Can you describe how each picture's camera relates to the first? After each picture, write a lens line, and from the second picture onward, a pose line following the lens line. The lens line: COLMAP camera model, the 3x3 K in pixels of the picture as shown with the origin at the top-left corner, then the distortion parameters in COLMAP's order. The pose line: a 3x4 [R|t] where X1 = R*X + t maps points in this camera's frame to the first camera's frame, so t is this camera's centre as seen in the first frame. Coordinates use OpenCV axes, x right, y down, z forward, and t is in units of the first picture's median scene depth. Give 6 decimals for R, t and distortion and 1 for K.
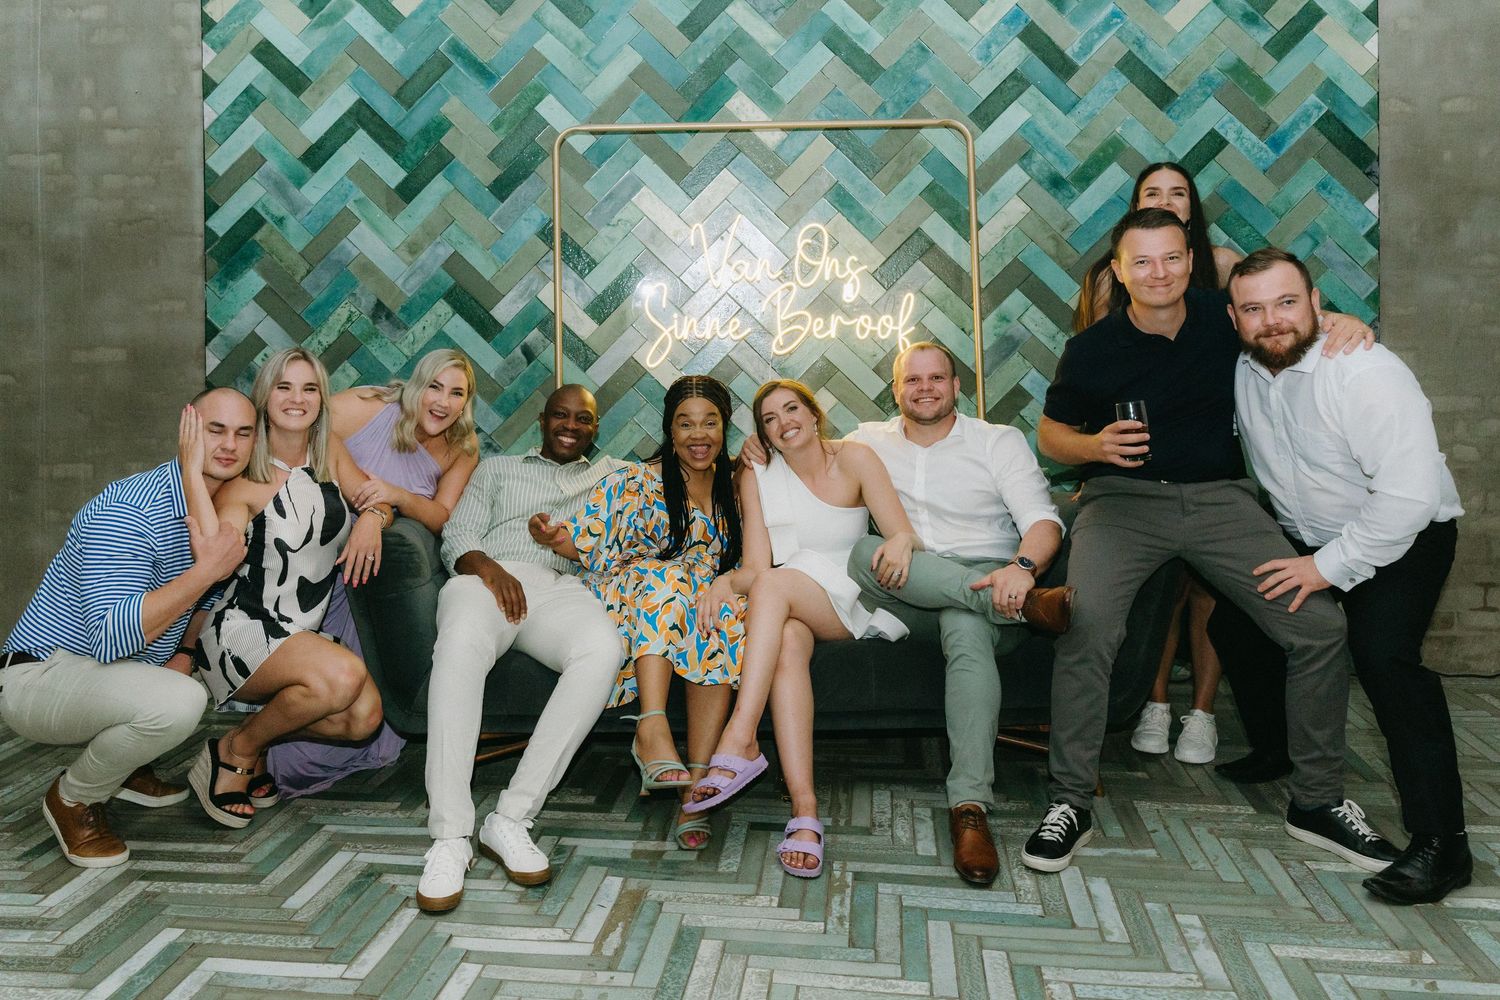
lens RADIAL K [[1209.0, 0, 744.6], [0, 1209.0, 496.0], [0, 0, 1]] dist [-0.007689, -0.003454]
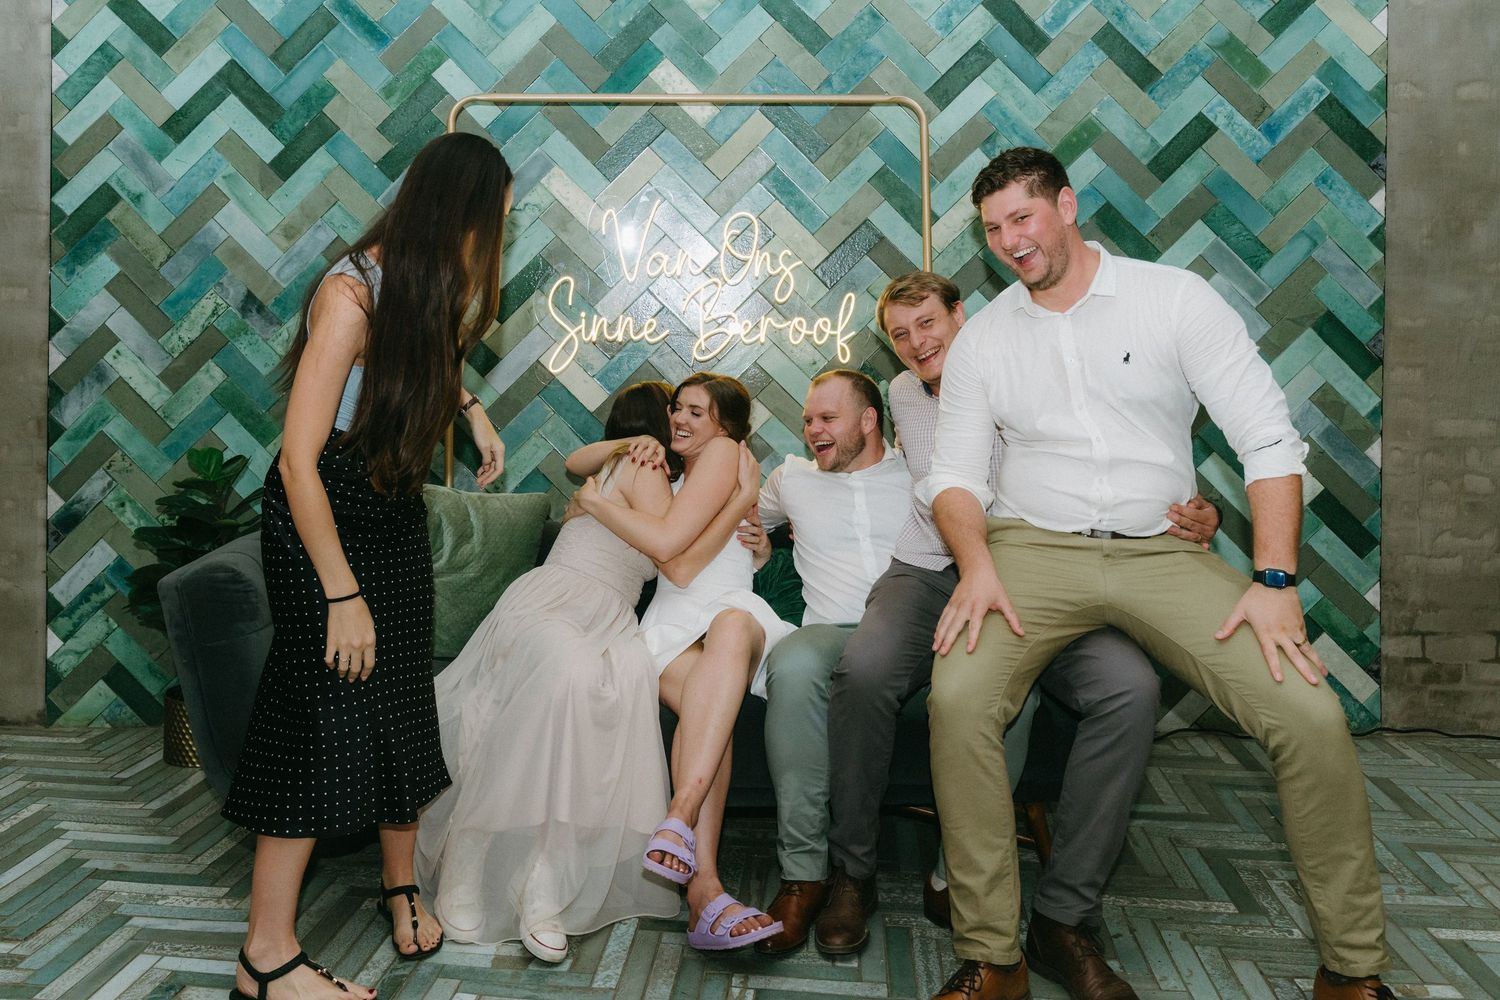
lens RADIAL K [[1209.0, 0, 755.4], [0, 1209.0, 503.3], [0, 0, 1]] dist [-0.007689, -0.003454]
pose [[0.999696, 0.013467, 0.020660, 0.047849], [-0.013588, 0.999891, 0.005704, -0.018966], [-0.020581, -0.005983, 0.999770, 0.121353]]
